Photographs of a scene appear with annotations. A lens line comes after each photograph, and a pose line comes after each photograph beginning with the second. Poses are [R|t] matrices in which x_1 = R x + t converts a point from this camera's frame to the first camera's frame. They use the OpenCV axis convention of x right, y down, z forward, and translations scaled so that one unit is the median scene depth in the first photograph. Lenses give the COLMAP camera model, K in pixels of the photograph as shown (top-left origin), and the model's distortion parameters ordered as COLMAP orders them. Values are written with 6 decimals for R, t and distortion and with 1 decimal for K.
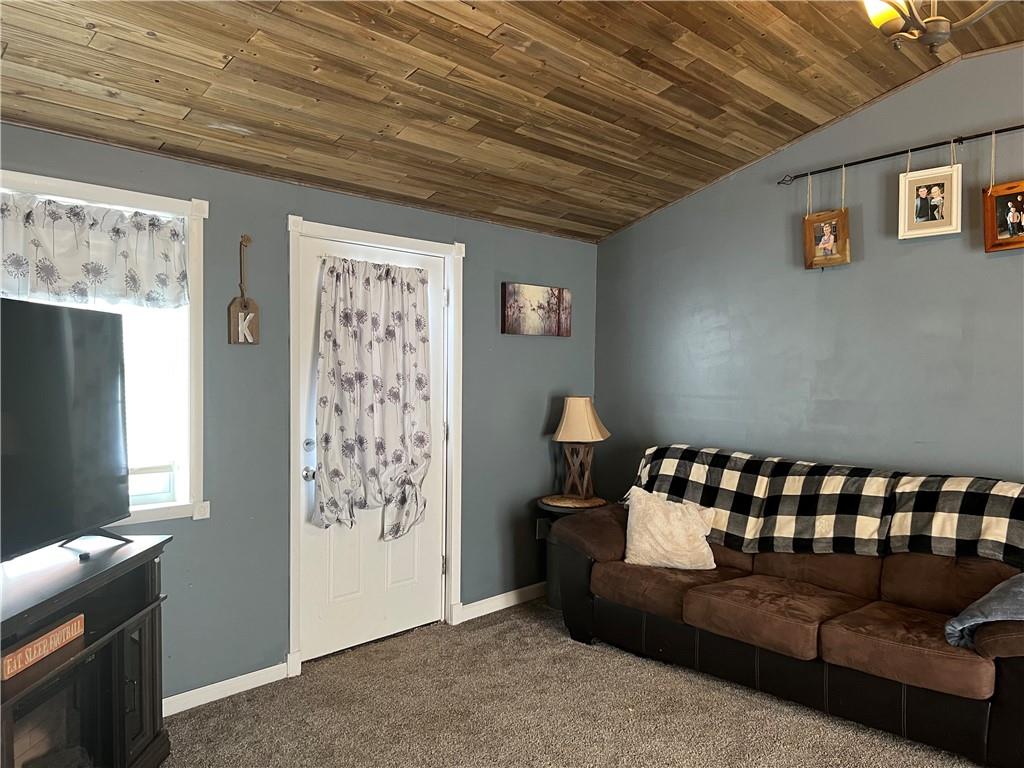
lens RADIAL K [[704.6, 0, 513.6], [0, 704.6, 401.8], [0, 0, 1]] dist [-0.001045, -0.061976]
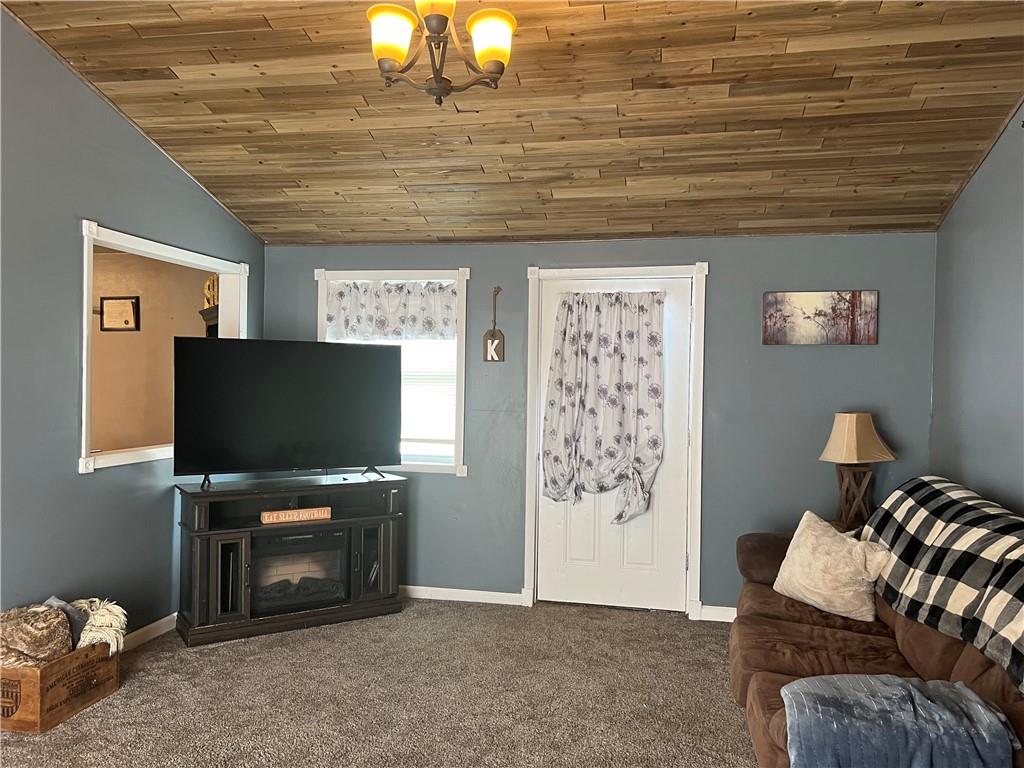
lens RADIAL K [[704.6, 0, 513.6], [0, 704.6, 401.8], [0, 0, 1]] dist [-0.001045, -0.061976]
pose [[0.560882, 0.028933, -0.827390, 0.738305], [-0.045932, 0.998937, 0.003794, -0.005508], [0.826621, 0.035875, 0.561615, 0.193172]]
